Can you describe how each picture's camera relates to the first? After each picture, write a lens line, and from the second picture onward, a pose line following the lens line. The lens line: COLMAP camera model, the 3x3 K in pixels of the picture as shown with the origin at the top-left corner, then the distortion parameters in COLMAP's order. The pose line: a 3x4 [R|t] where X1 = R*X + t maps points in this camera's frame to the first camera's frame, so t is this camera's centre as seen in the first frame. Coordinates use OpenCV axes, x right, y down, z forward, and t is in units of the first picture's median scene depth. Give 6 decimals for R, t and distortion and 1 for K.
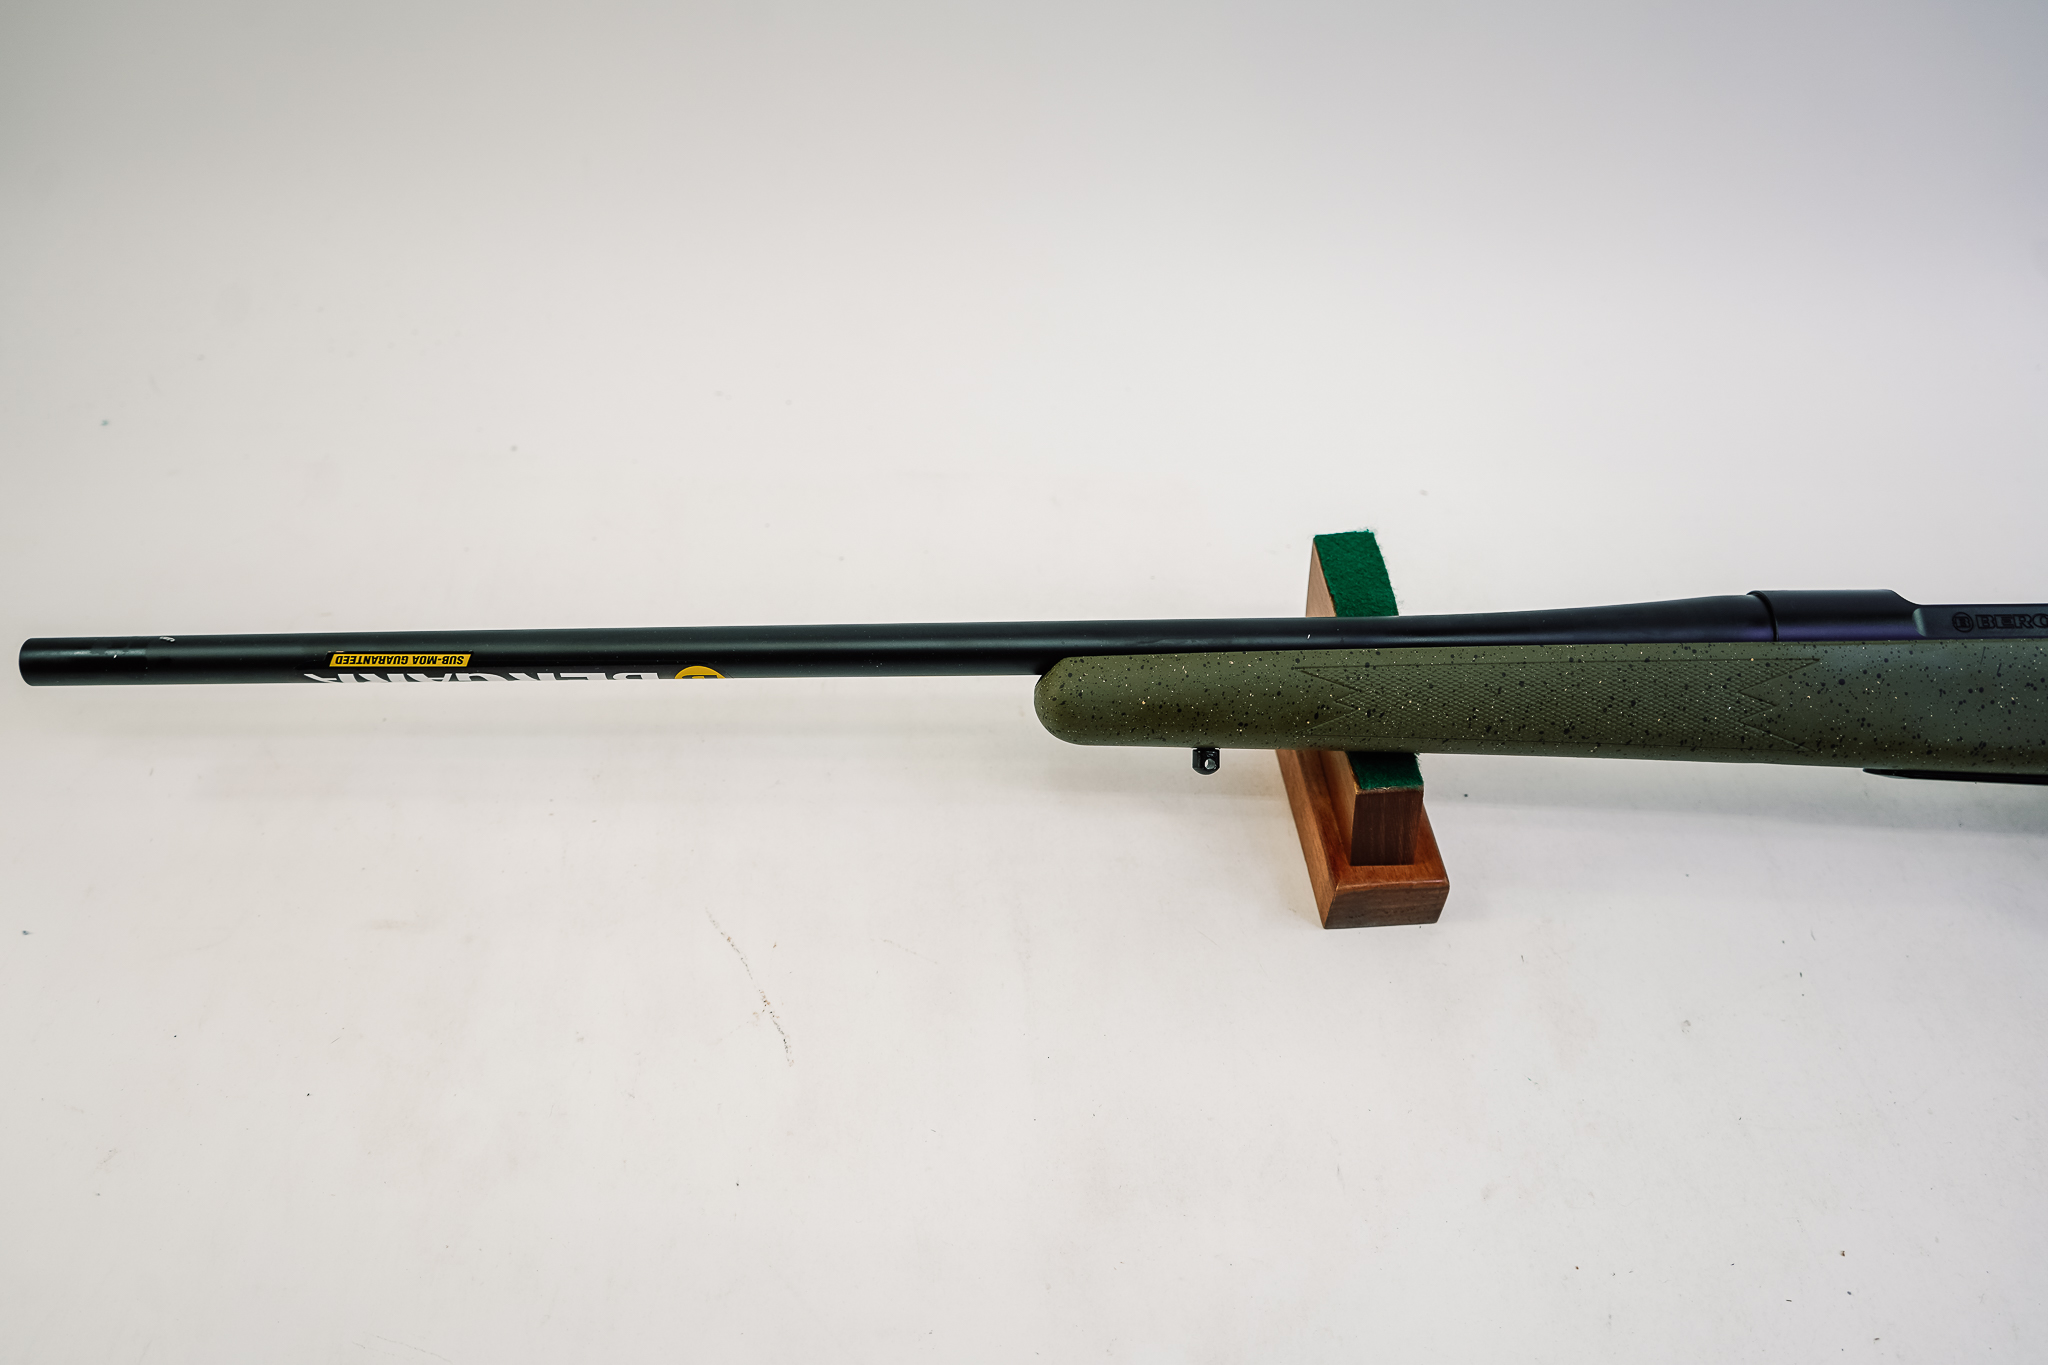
lens RADIAL K [[1636.0, 0, 1024.0], [0, 1636.0, 682.5], [0, 0, 1]] dist [0.012625, 0.007374]
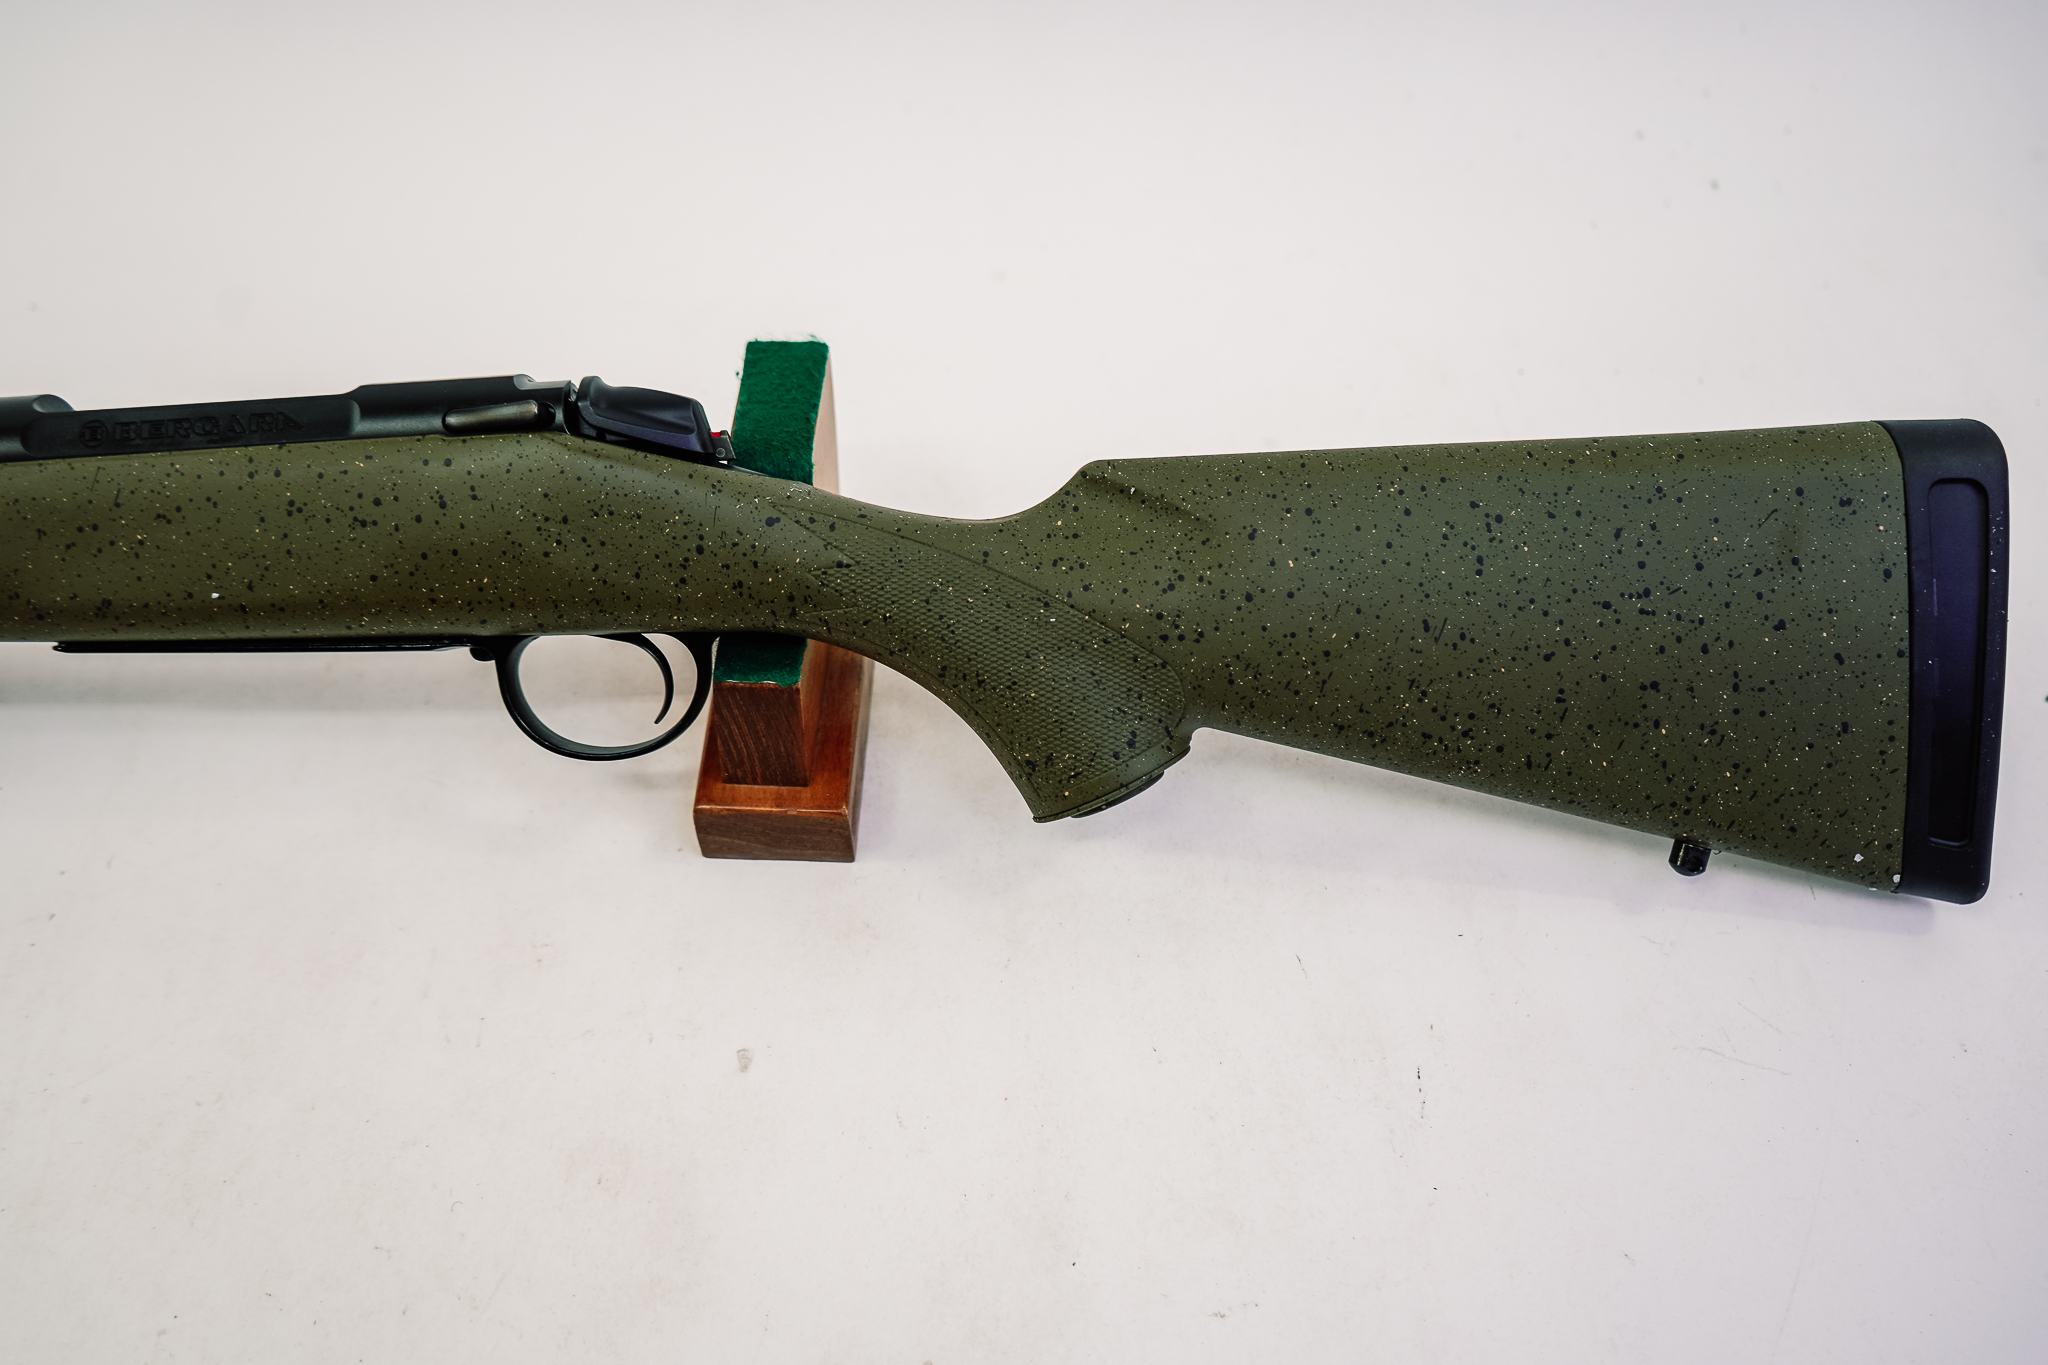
lens RADIAL K [[1636.0, 0, 1024.0], [0, 1636.0, 682.5], [0, 0, 1]] dist [0.012625, 0.007374]
pose [[0.997771, -0.051329, -0.042651, 1.012499], [0.054453, 0.995648, 0.075632, 0.039867], [0.038583, -0.077786, 0.996223, 0.291486]]
